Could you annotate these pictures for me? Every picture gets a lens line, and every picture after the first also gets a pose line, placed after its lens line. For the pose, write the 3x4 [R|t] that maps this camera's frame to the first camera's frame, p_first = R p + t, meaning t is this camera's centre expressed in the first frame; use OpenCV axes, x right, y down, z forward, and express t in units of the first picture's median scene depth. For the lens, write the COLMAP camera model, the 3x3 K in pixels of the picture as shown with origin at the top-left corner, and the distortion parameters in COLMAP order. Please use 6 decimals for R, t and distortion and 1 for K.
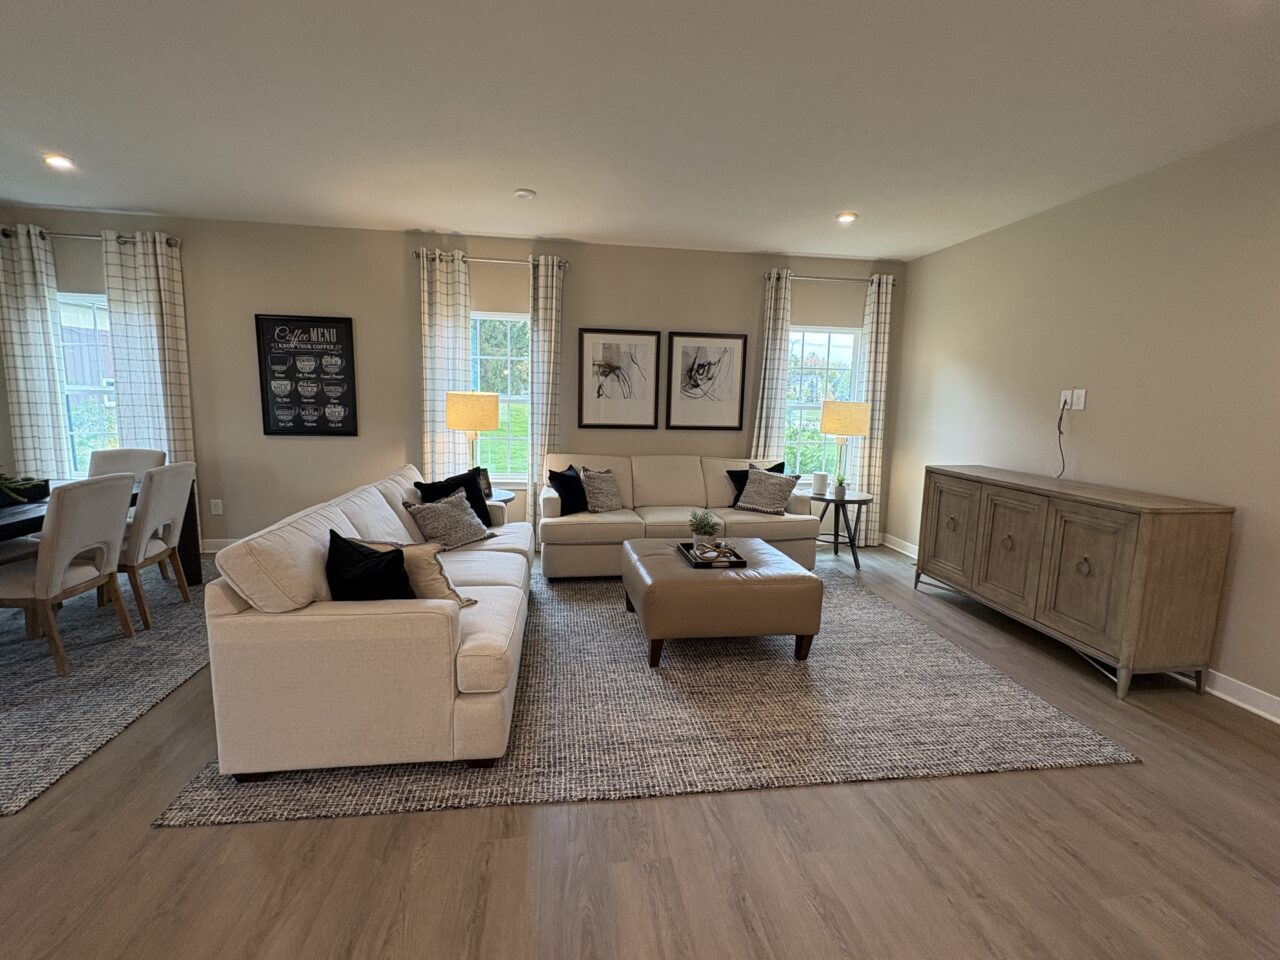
lens RADIAL K [[582.2, 0, 635.9], [0, 582.2, 472.9], [0, 0, 1]] dist [0.001884, -0.000163]
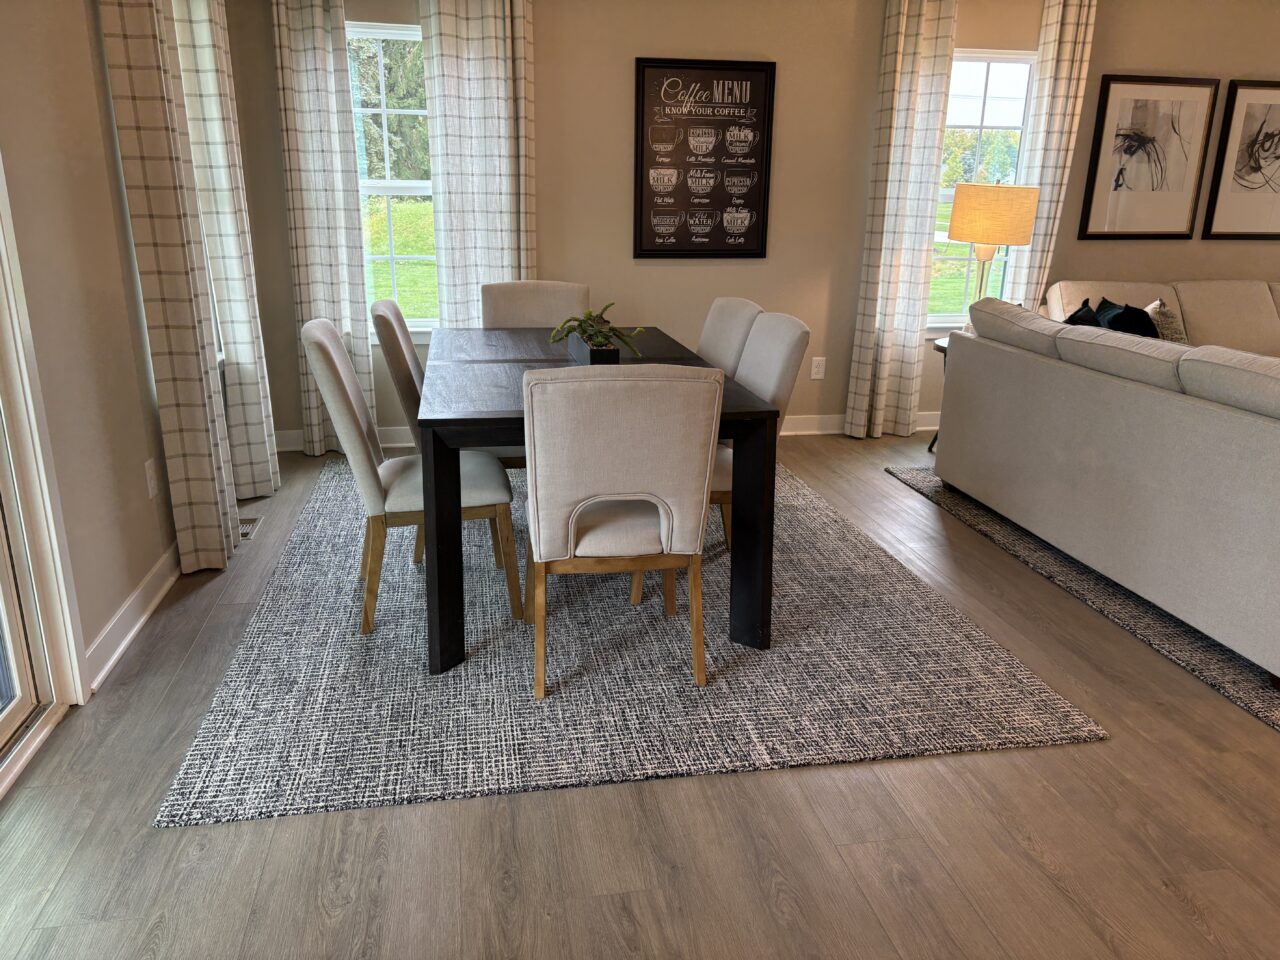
lens RADIAL K [[972.7, 0, 639.1], [0, 972.7, 488.9], [0, 0, 1]] dist [0.035626, -0.037335]
pose [[0.998975, -0.022269, 0.039418, -0.670790], [0.015026, 0.984396, 0.175323, -0.002266], [-0.042707, -0.174551, 0.983722, -0.099897]]
